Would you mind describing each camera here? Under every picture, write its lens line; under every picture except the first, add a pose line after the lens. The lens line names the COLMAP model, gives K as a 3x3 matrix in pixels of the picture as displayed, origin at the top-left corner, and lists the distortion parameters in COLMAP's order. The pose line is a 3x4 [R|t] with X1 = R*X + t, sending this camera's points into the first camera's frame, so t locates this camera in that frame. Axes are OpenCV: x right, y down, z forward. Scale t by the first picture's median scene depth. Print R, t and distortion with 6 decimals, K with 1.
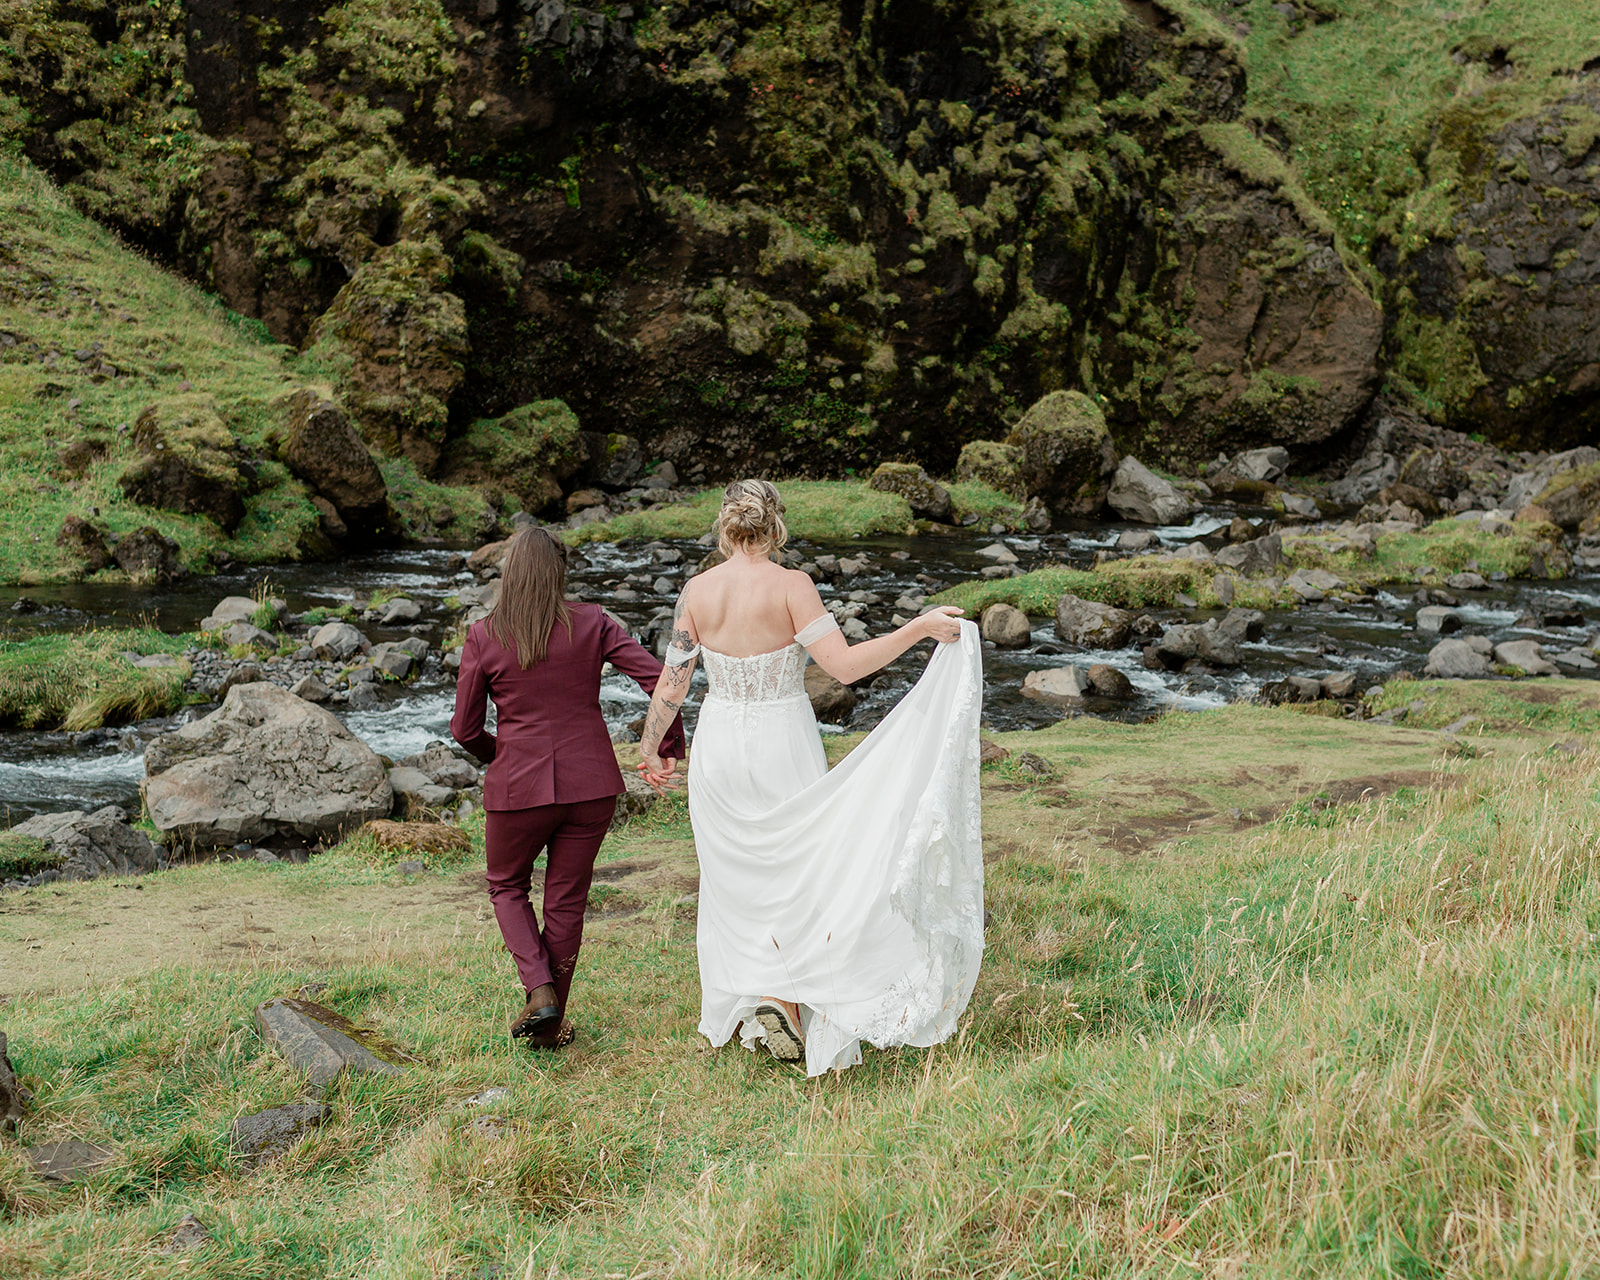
lens RADIAL K [[1937.4, 0, 870.3], [0, 1937.4, 625.0], [0, 0, 1]] dist [0.027035, 0.000000]
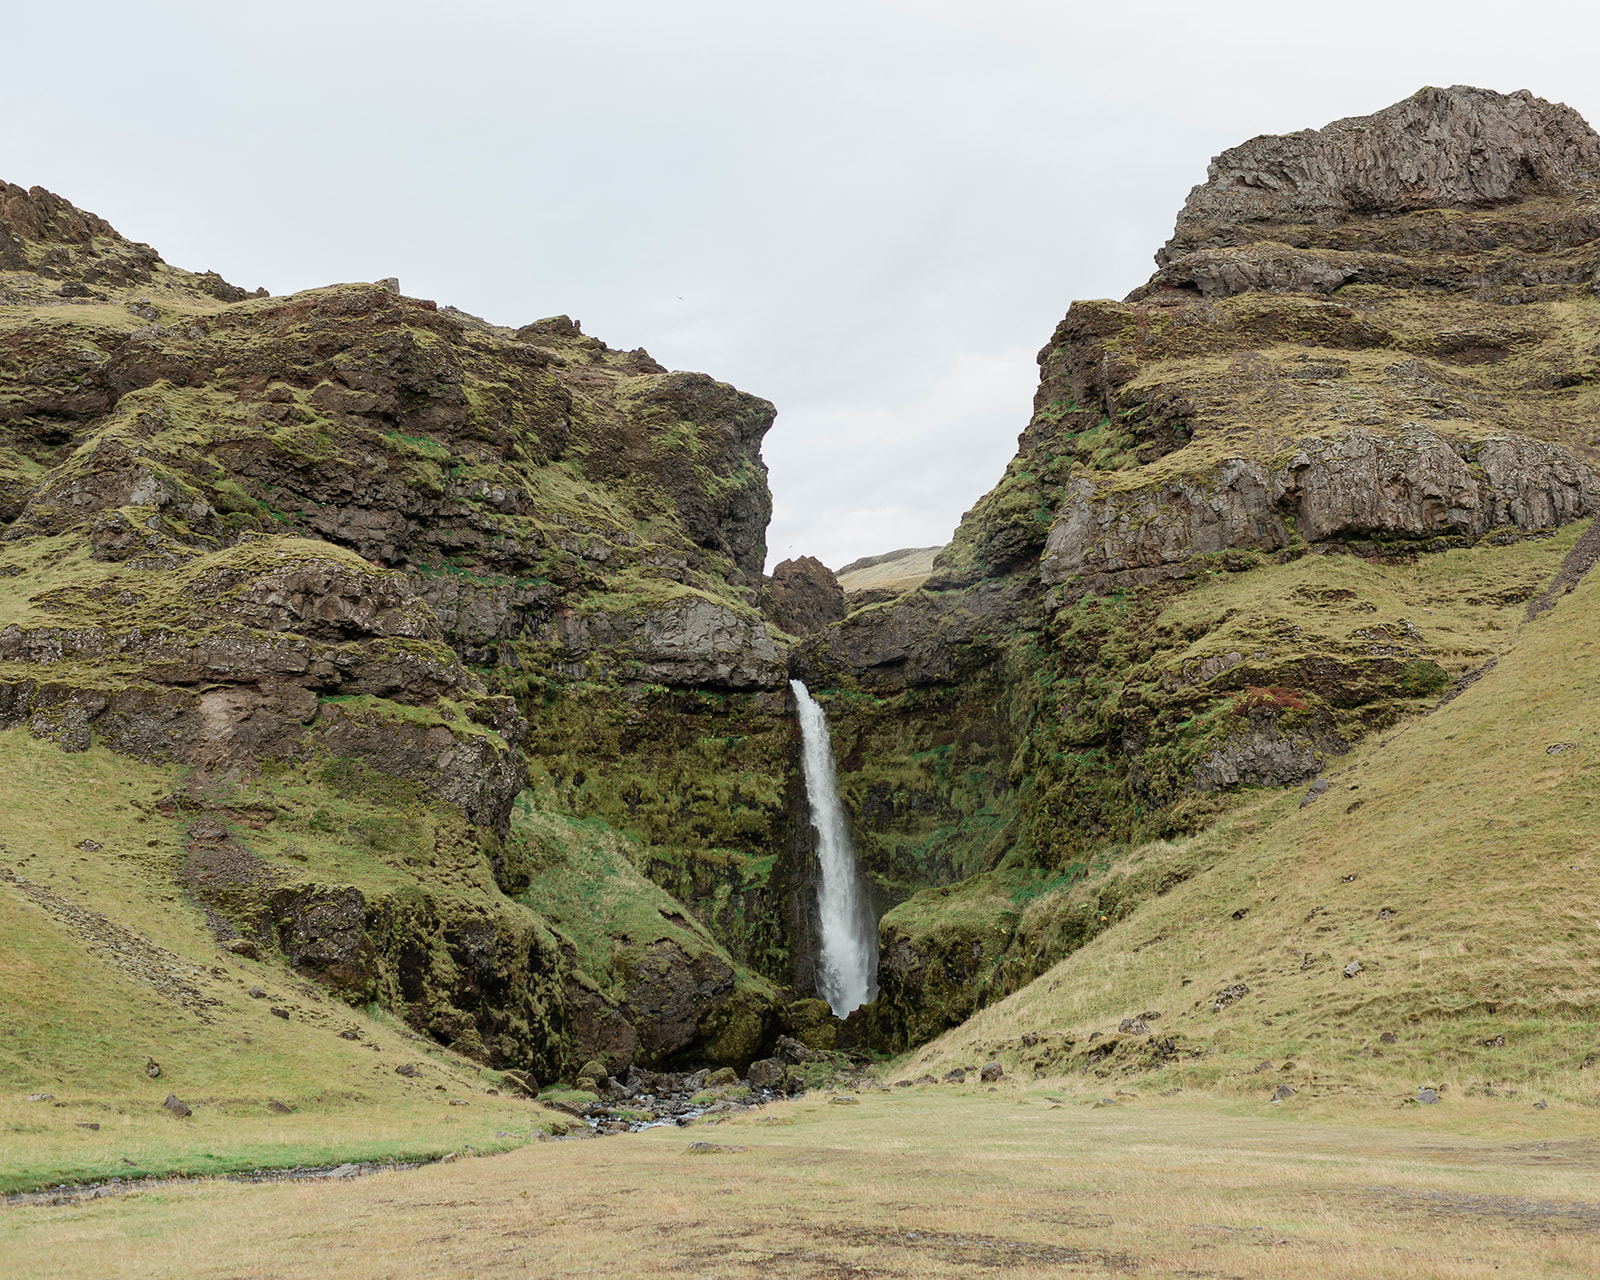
lens RADIAL K [[1937.4, 0, 806.2], [0, 1937.4, 639.9], [0, 0, 1]] dist [0.027035, 0.000000]
pose [[0.775241, 0.074246, 0.627286, -2.002692], [0.132833, 0.951700, -0.276808, 0.185138], [-0.617540, 0.297917, 0.727935, -2.138559]]
